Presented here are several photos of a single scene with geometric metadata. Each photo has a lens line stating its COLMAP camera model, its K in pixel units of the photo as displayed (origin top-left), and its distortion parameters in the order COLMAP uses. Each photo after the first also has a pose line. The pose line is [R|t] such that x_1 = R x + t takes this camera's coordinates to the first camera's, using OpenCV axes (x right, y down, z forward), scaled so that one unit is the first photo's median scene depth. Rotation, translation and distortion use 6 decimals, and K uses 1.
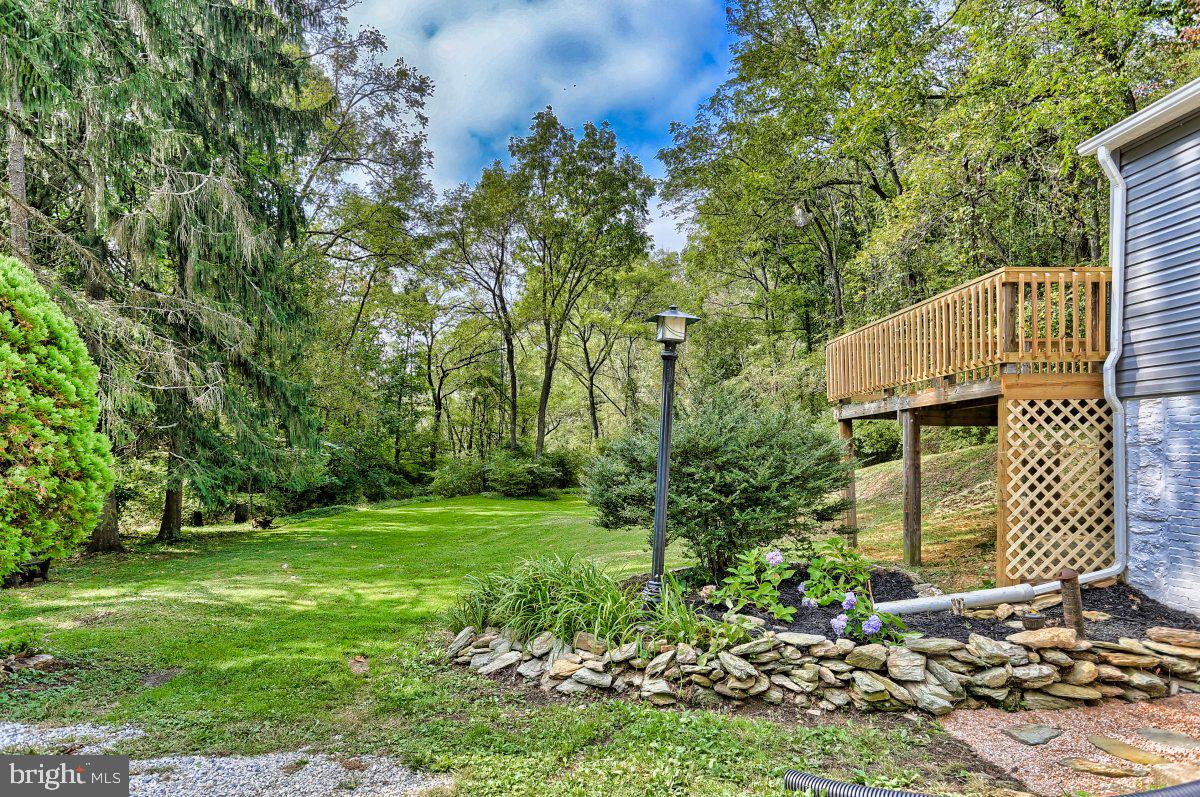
lens RADIAL K [[740.4, 0, 580.3], [0, 740.4, 464.6], [0, 0, 1]] dist [-0.000909, 0.000842]
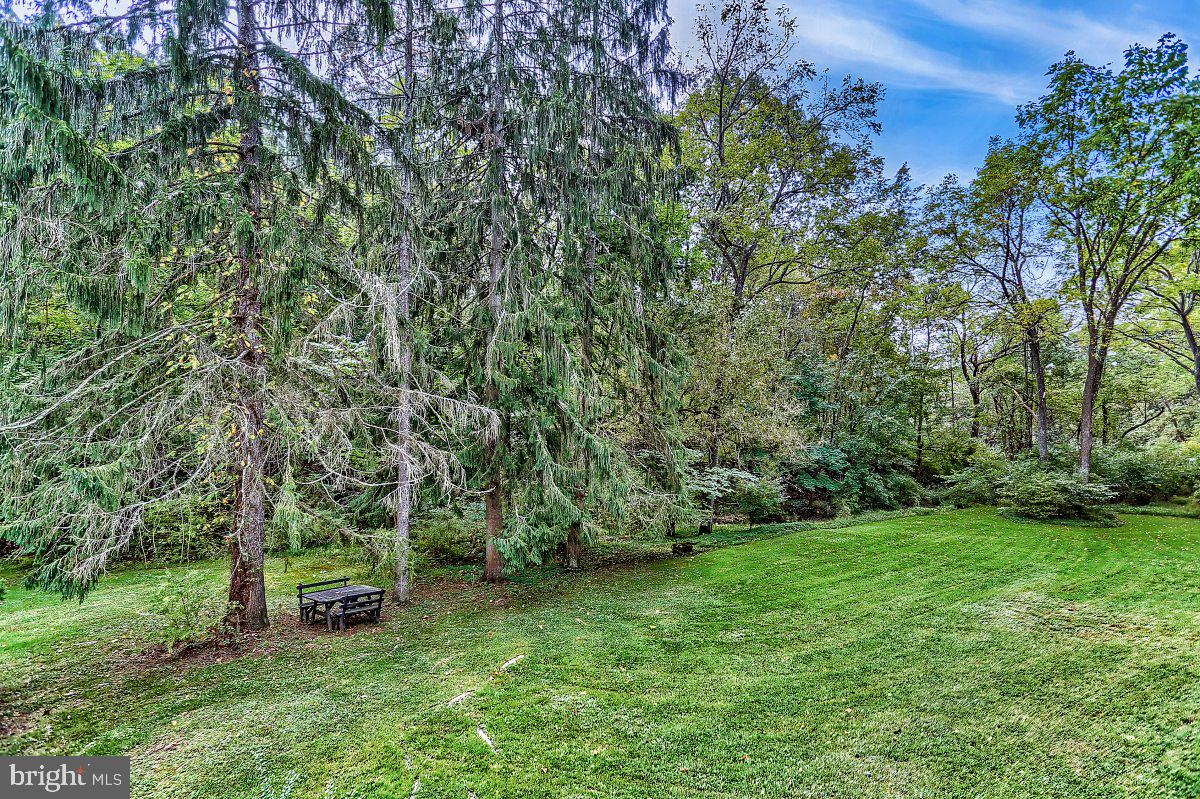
lens RADIAL K [[585.8, 0, 586.3], [0, 585.8, 388.3], [0, 0, 1]] dist [-0.023024, 0.013786]
pose [[0.661249, -0.039865, -0.749107, 0.070829], [-0.019274, 0.997355, -0.070089, -0.047990], [0.749919, 0.060785, 0.658731, 0.177761]]
